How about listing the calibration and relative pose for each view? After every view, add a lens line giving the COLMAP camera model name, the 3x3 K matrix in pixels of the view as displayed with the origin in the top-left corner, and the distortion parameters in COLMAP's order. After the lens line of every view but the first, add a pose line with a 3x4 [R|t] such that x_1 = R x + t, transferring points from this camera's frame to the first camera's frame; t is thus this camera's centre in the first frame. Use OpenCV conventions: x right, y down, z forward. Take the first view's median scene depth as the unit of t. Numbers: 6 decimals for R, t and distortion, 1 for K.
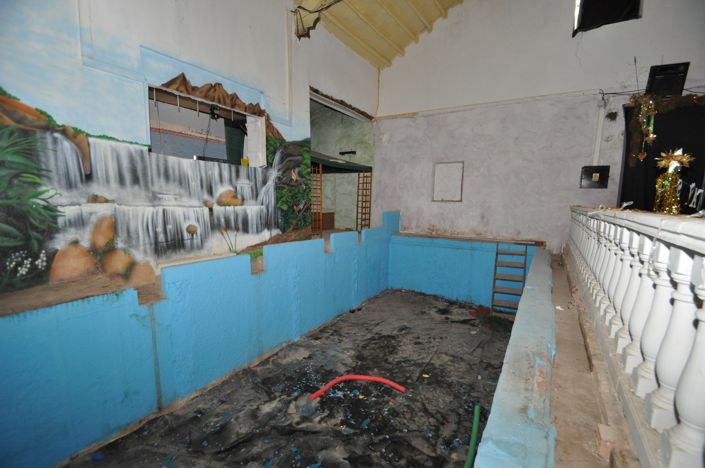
lens RADIAL K [[305.9, 0, 356.6], [0, 305.9, 244.8], [0, 0, 1]] dist [0.021710, -0.021839]
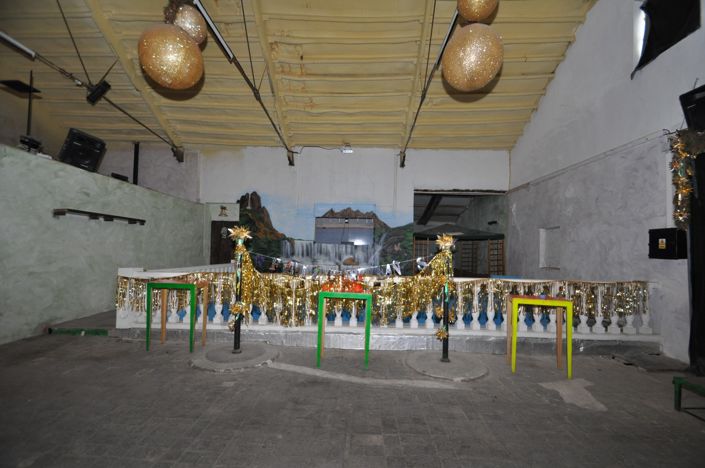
lens RADIAL K [[305.9, 0, 356.6], [0, 305.9, 244.8], [0, 0, 1]] dist [0.021710, -0.021839]
pose [[0.515102, -0.023233, -0.856814, 1.218819], [-0.136737, 0.984603, -0.108902, -0.046887], [0.846152, 0.173254, 0.503994, 0.027253]]
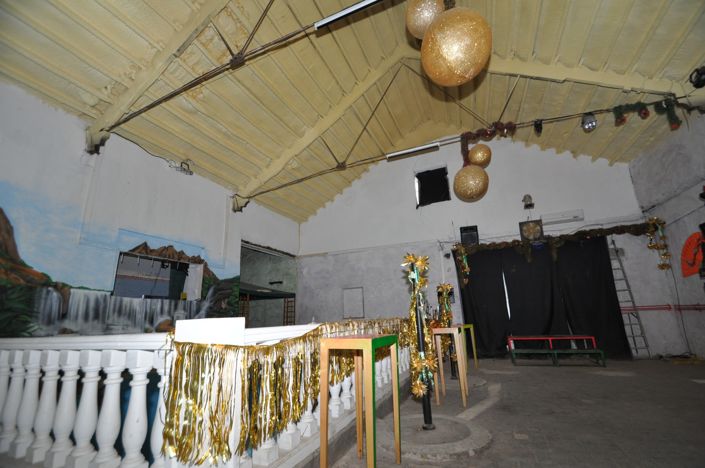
lens RADIAL K [[305.9, 0, 356.6], [0, 305.9, 244.8], [0, 0, 1]] dist [0.021710, -0.021839]
pose [[0.985862, -0.015463, 0.166846, 0.156169], [0.076993, 0.926196, -0.369098, 0.067860], [-0.148825, 0.376725, 0.914292, -0.409942]]
